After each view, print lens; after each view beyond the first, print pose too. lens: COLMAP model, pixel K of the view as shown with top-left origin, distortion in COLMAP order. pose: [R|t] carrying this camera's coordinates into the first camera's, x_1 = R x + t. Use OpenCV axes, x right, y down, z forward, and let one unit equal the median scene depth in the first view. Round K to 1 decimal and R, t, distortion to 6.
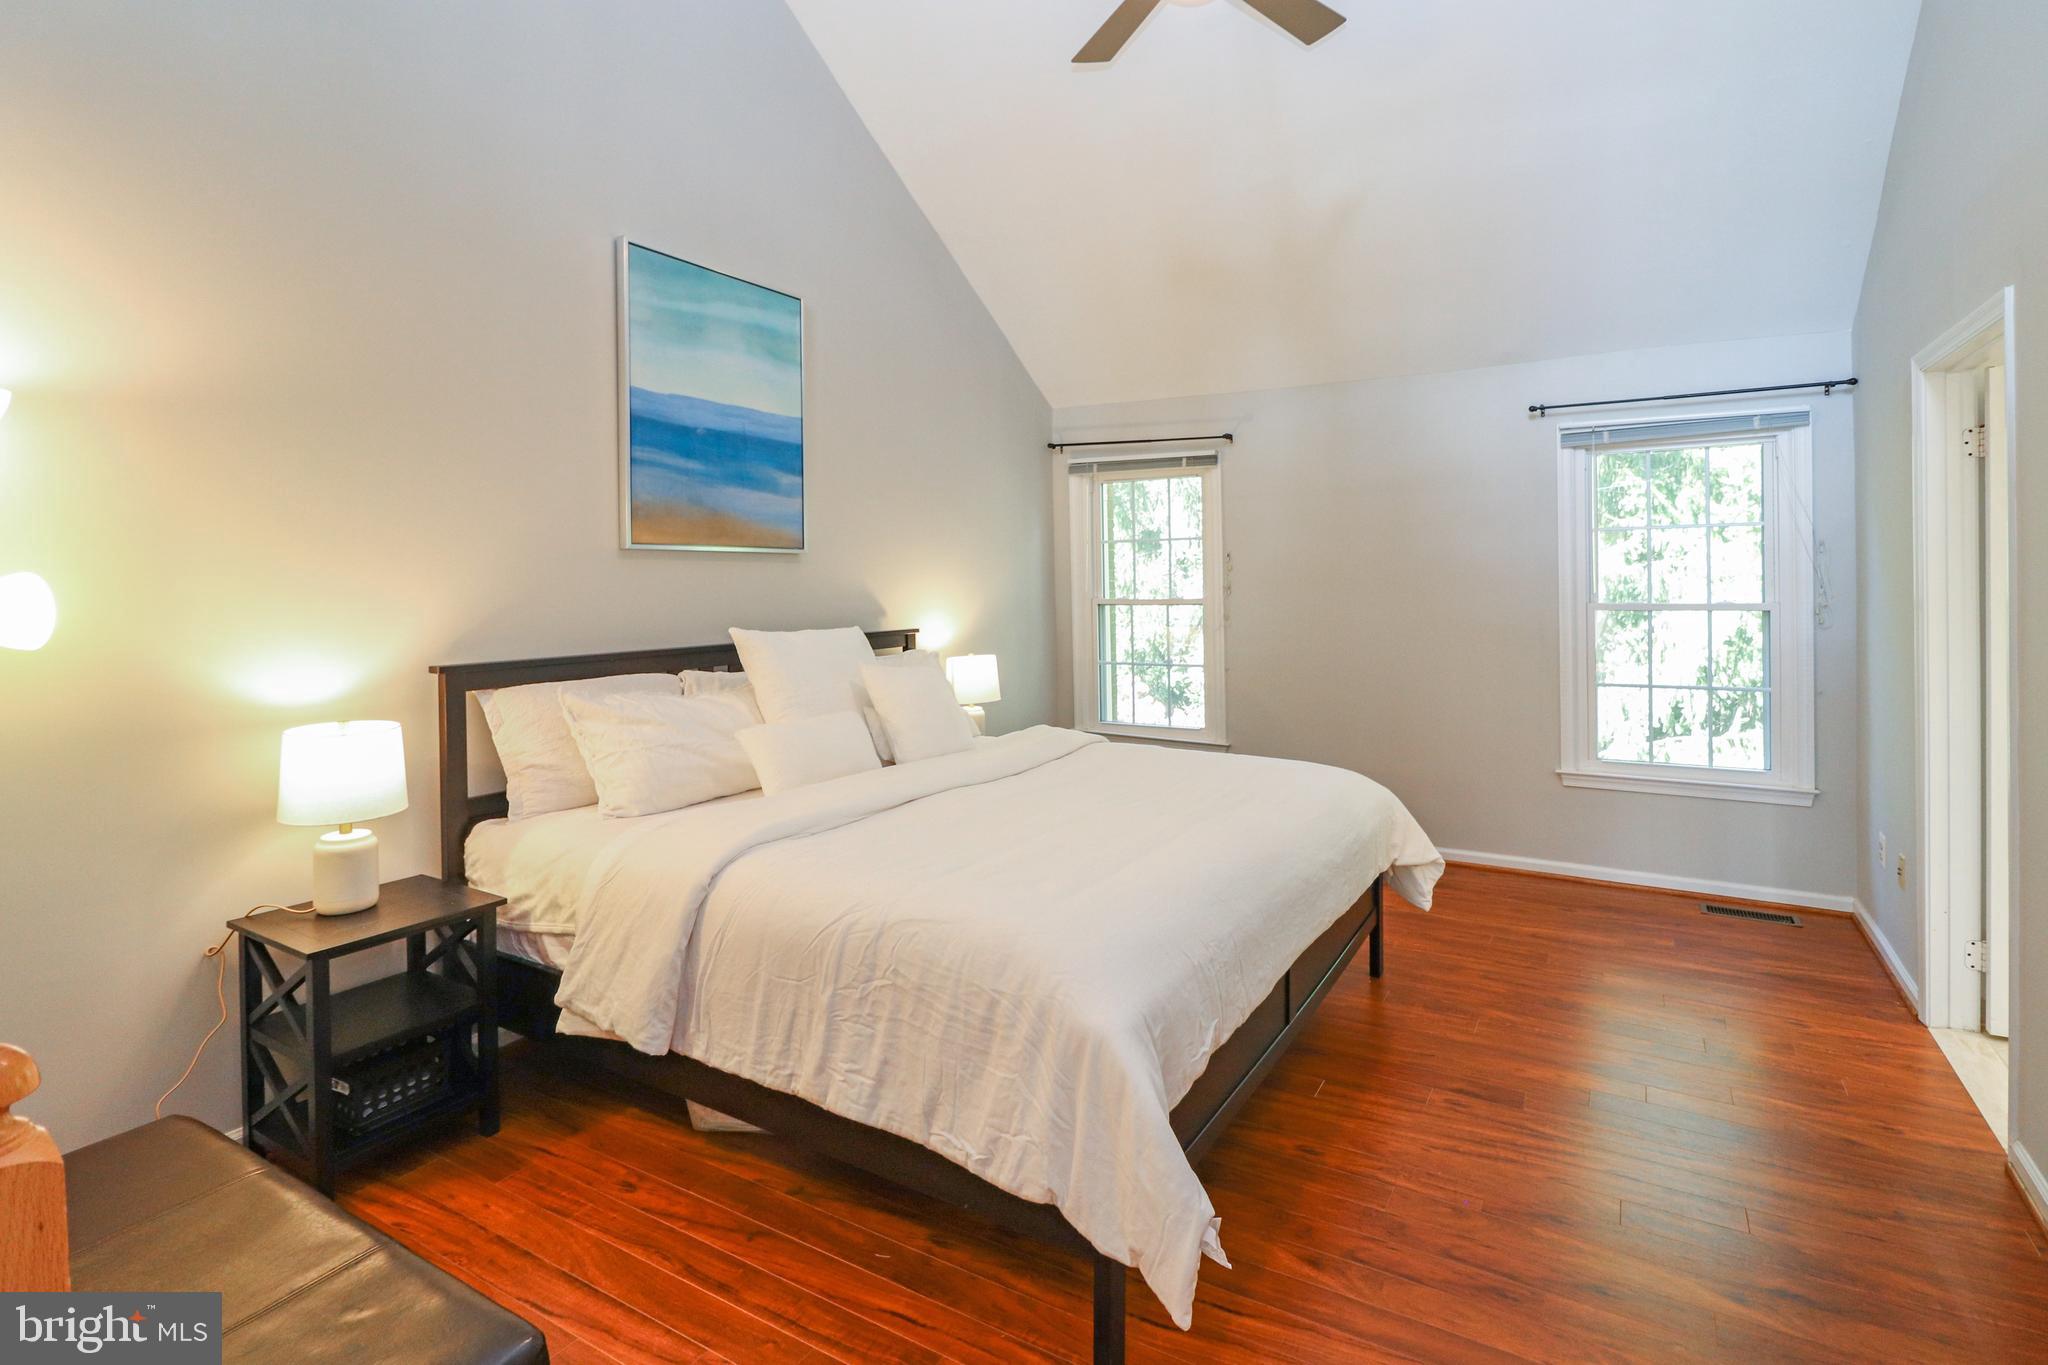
lens RADIAL K [[1029.1, 0, 1027.7], [0, 1029.1, 565.3], [0, 0, 1]] dist [-0.001084, -0.001084]
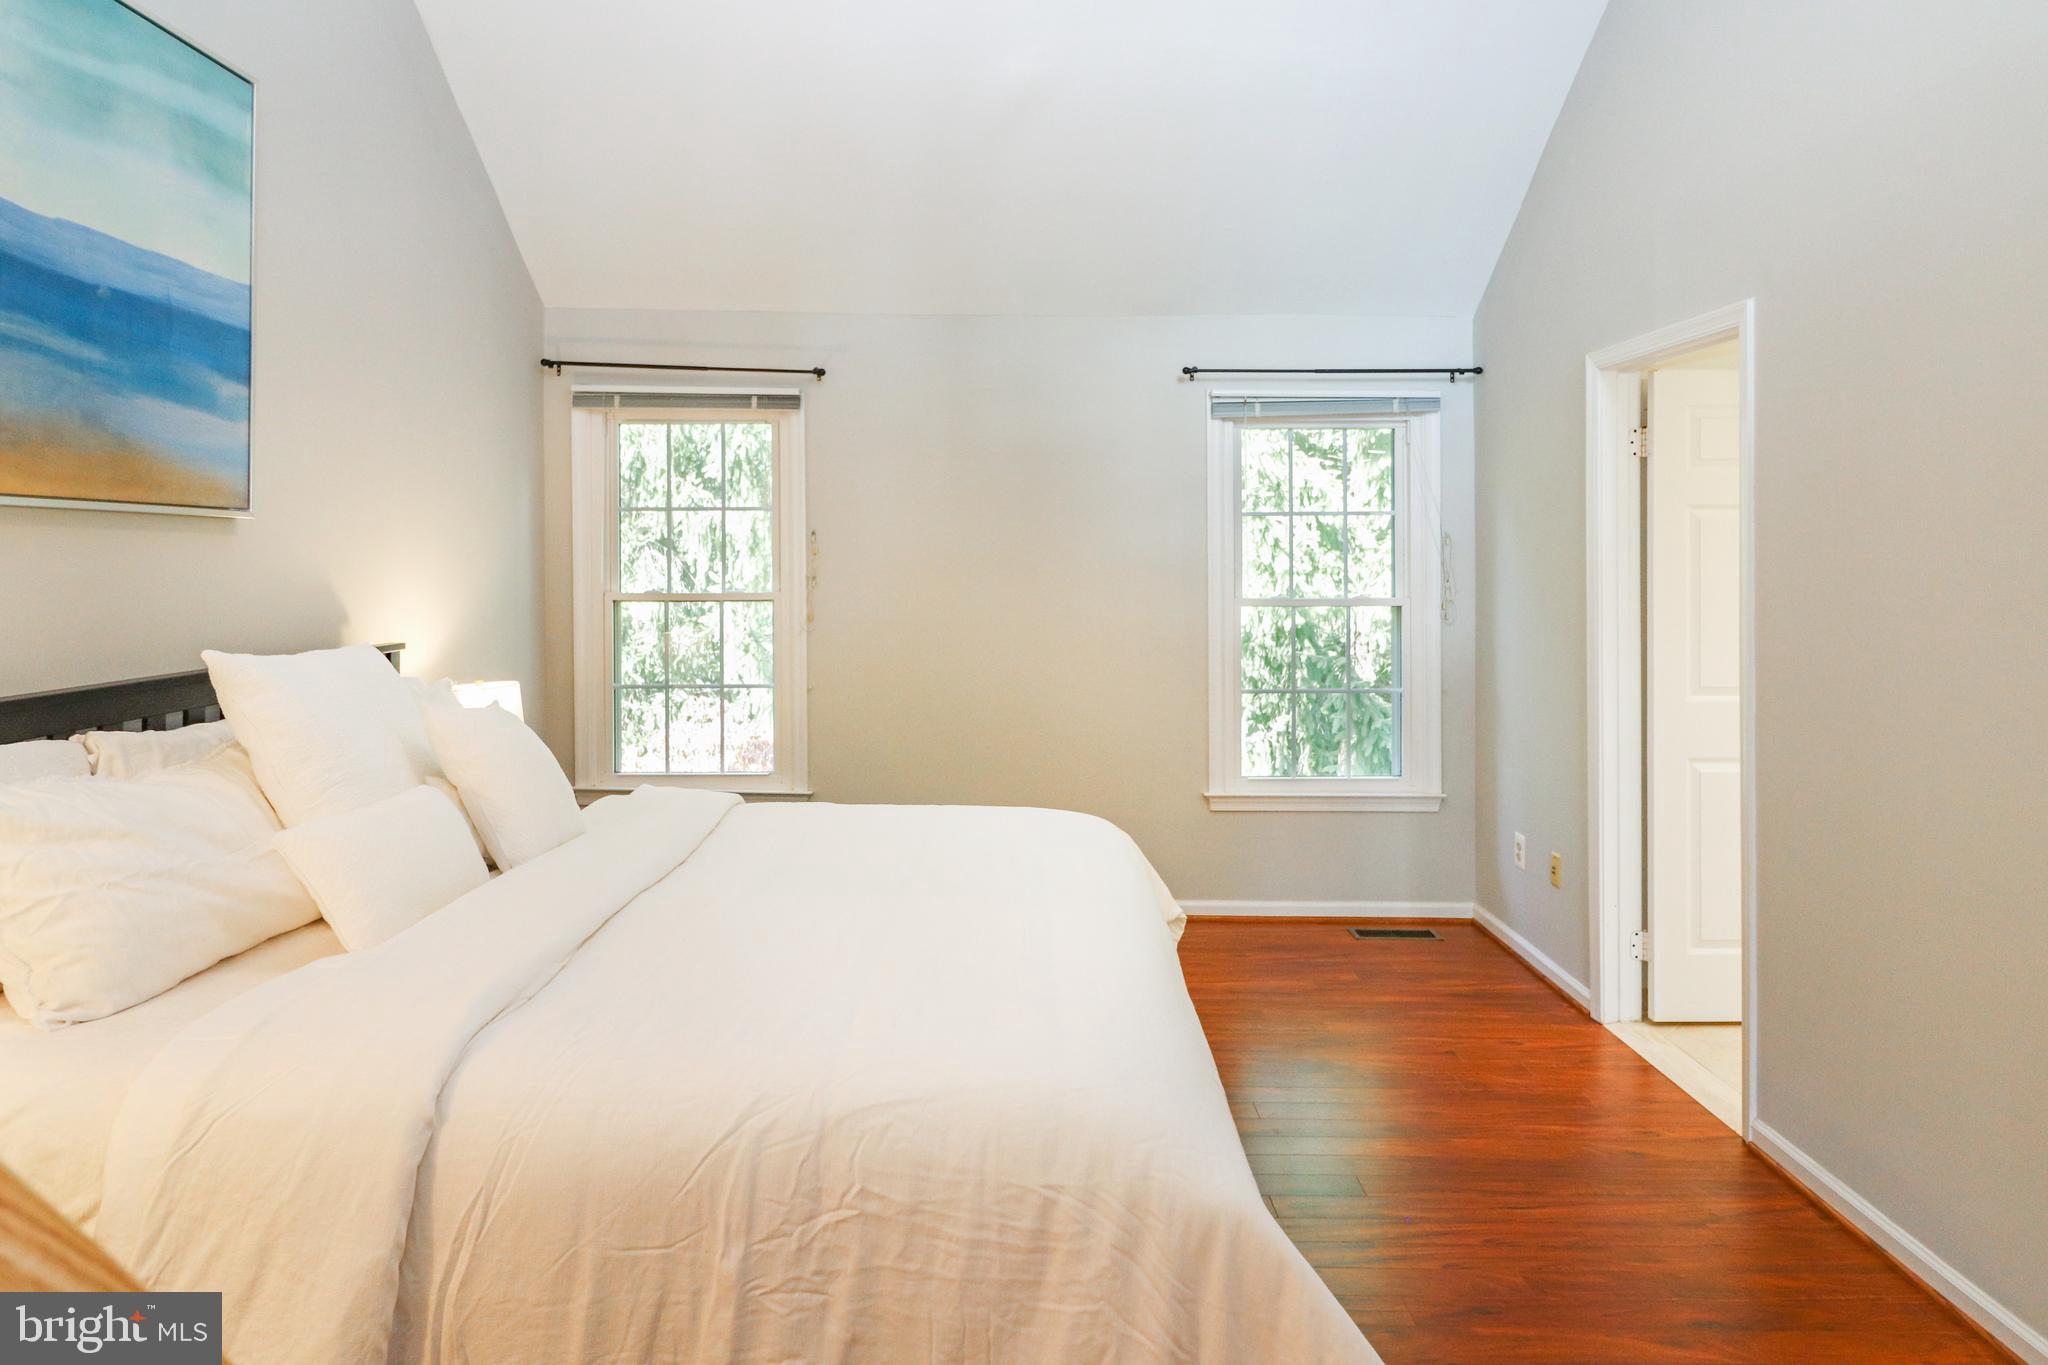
lens RADIAL K [[1379.1, 0, 1024.0], [0, 1379.1, 512.0], [0, 0, 1]] dist [0.002195, -0.003917]
pose [[0.855797, 0.029221, 0.516486, -0.282424], [-0.018762, 0.999500, -0.025460, -0.003831], [-0.516971, 0.012098, 0.855917, 0.120783]]
